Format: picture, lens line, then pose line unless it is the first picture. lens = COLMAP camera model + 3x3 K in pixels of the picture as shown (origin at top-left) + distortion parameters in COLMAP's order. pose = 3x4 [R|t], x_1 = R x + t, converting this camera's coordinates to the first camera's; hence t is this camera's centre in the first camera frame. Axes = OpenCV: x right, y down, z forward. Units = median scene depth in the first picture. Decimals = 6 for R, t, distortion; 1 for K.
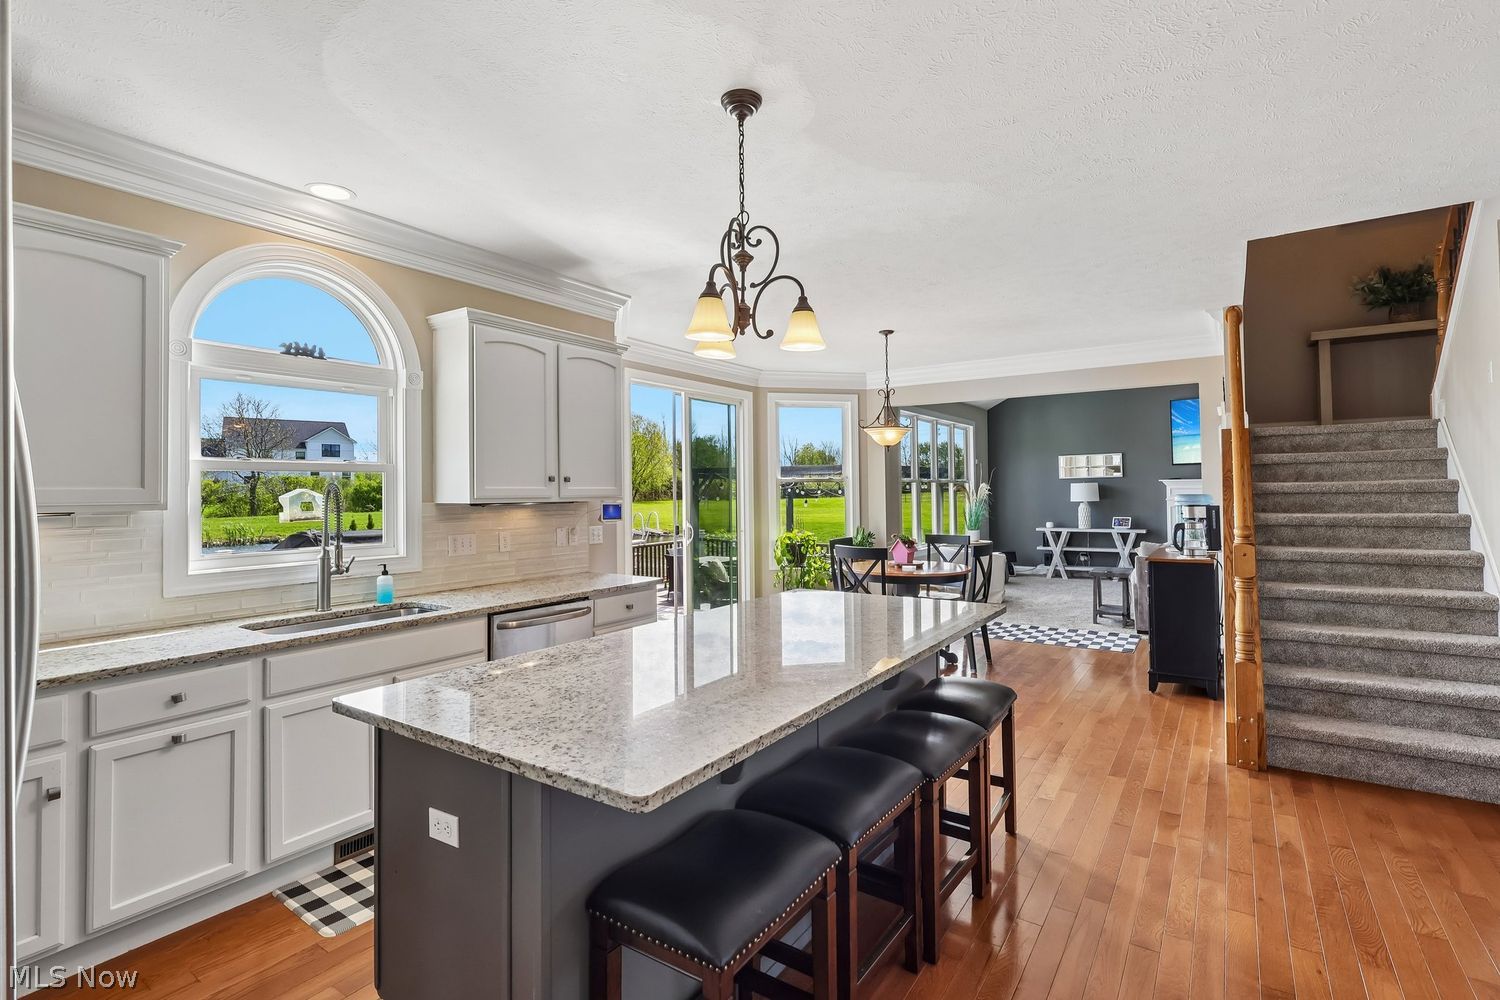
lens RADIAL K [[710.2, 0, 753.8], [0, 710.2, 474.1], [0, 0, 1]] dist [-0.003130, -0.000758]
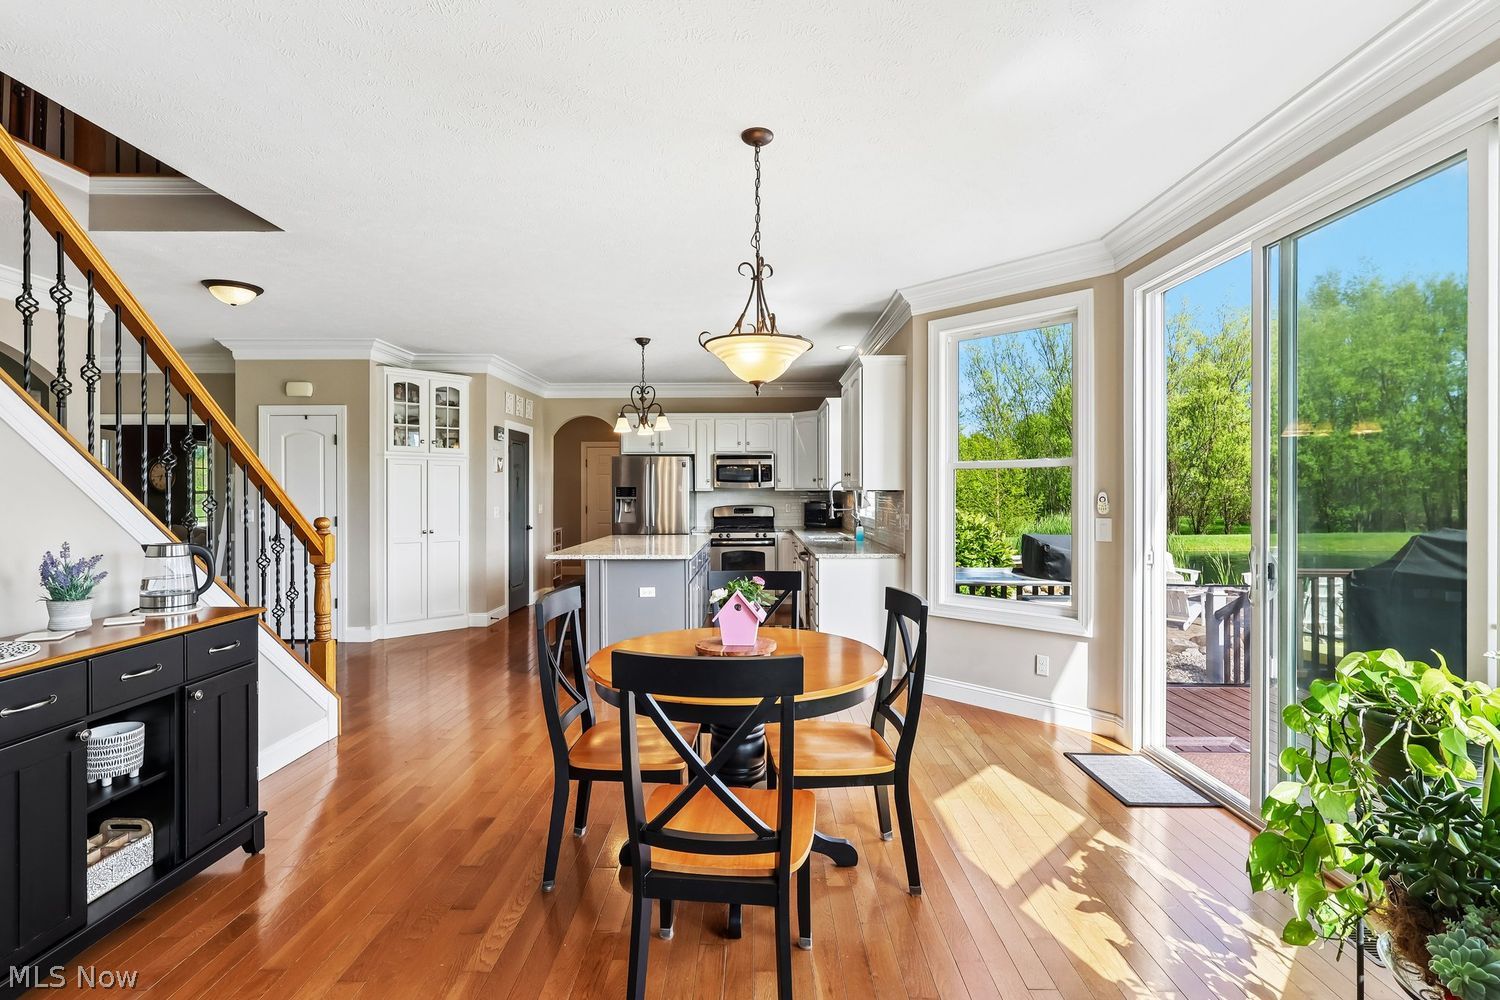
lens RADIAL K [[698.9, 0, 750.2], [0, 698.9, 489.0], [0, 0, 1]] dist [-0.000639, 0.000229]
pose [[-0.834319, 0.009073, -0.551207, 0.445434], [0.022499, 0.999592, -0.017602, 0.037501], [0.550822, -0.027087, -0.834183, 1.375397]]
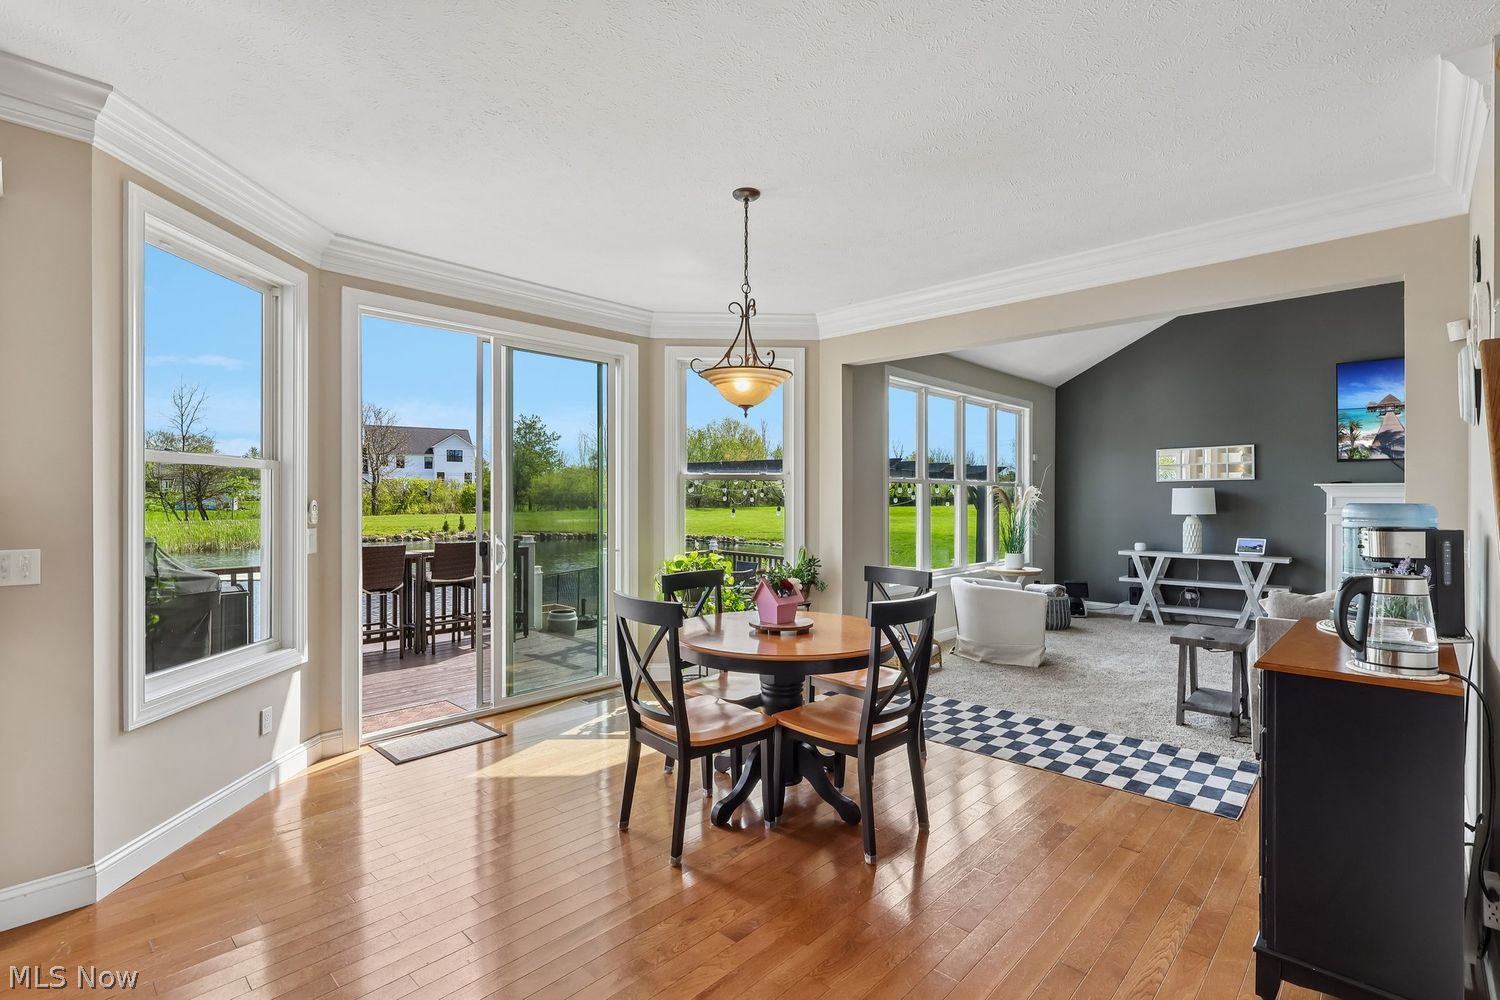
lens RADIAL K [[698.5, 0, 745.3], [0, 698.5, 500.4], [0, 0, 1]] dist [-0.001218, -0.000467]
pose [[0.985592, 0.012331, -0.168693, 0.278941], [-0.007712, 0.999578, 0.028006, 0.016778], [0.168967, -0.026302, 0.985271, 0.473796]]
